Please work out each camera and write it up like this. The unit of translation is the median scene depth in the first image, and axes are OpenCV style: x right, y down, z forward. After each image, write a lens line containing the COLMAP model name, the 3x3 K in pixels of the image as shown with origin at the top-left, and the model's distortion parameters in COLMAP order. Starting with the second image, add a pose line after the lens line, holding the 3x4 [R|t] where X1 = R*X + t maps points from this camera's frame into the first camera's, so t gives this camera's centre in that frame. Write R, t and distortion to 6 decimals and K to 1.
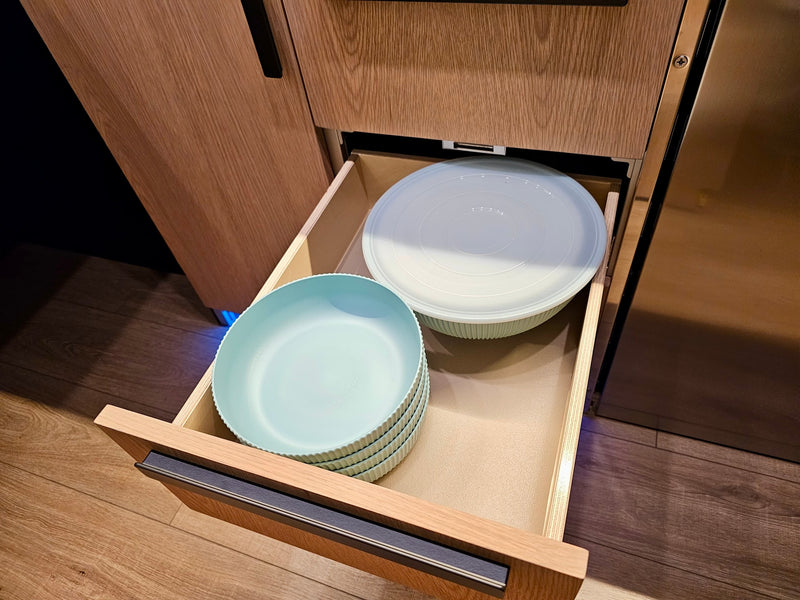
lens RADIAL K [[546.2, 0, 400.0], [0, 546.2, 300.0], [0, 0, 1]] dist [0.001900, -0.004841]
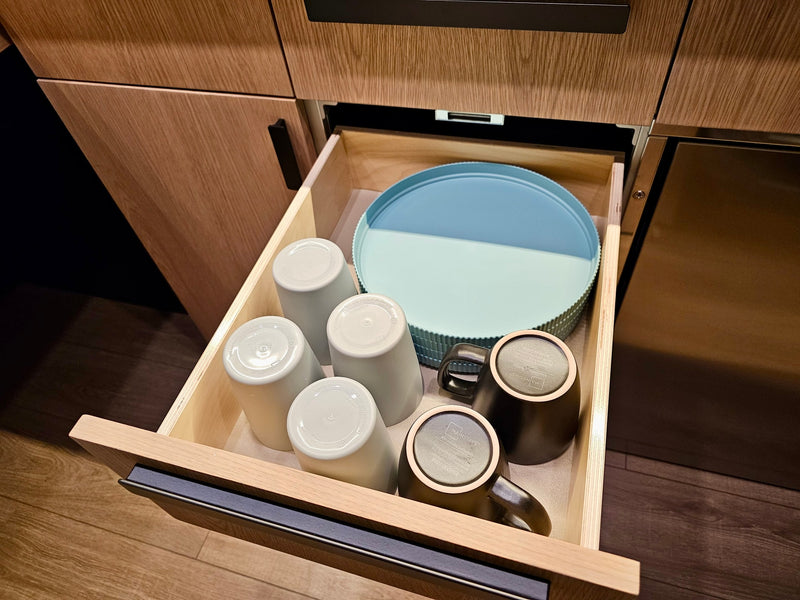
lens RADIAL K [[548.0, 0, 392.7], [0, 548.0, 294.5], [0, 0, 1]] dist [0.000028, -0.004409]
pose [[0.998568, -0.033167, 0.041966, -0.052992], [0.032330, 0.999268, 0.020472, -0.131552], [-0.042614, -0.019086, 0.998909, -0.112856]]
